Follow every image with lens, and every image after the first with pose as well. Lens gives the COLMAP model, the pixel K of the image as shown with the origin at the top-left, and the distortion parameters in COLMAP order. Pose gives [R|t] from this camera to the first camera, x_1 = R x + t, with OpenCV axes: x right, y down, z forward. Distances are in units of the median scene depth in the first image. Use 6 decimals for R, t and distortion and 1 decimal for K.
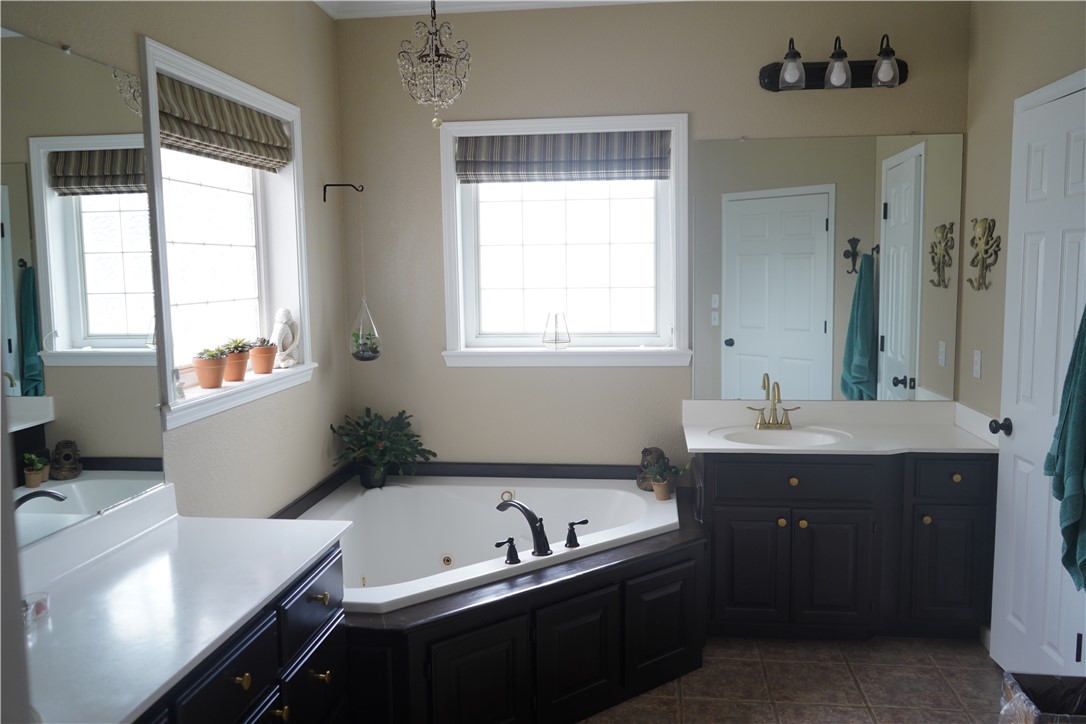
lens RADIAL K [[865.2, 0, 547.9], [0, 865.2, 367.6], [0, 0, 1]] dist [-0.014443, 0.016693]
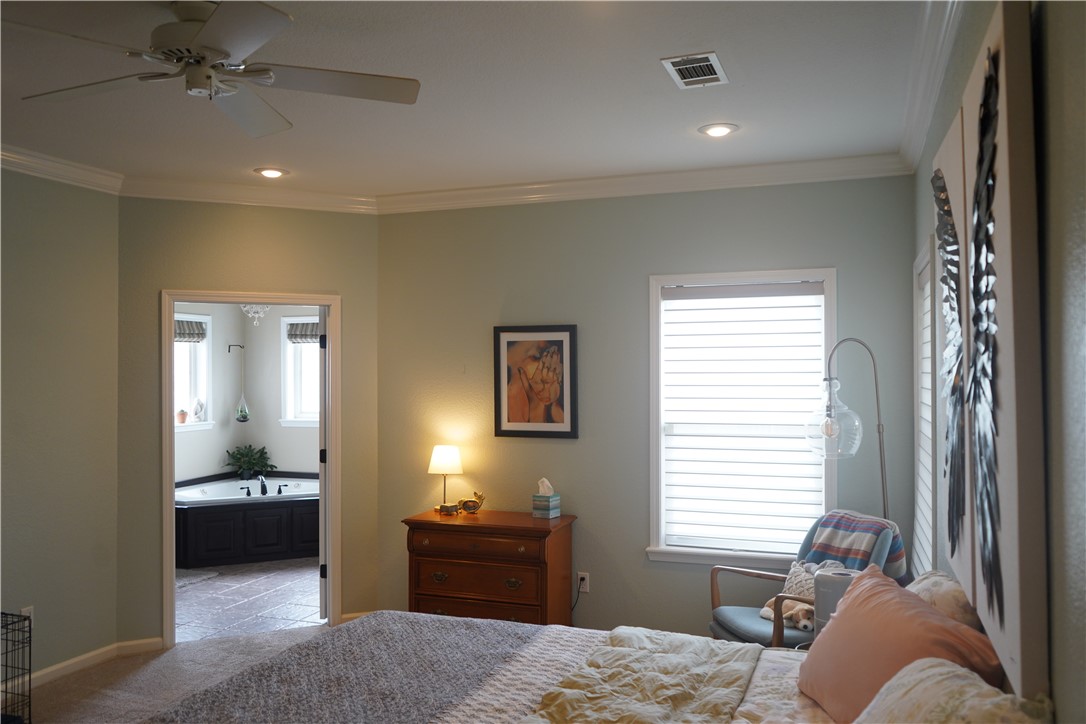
lens RADIAL K [[865.2, 0, 539.5], [0, 865.2, 358.5], [0, 0, 1]] dist [-0.014443, 0.016693]
pose [[0.974541, 0.002237, -0.224197, 1.056765], [-0.031762, 0.991243, -0.128173, 0.092341], [0.221947, 0.132030, 0.966078, -1.033818]]
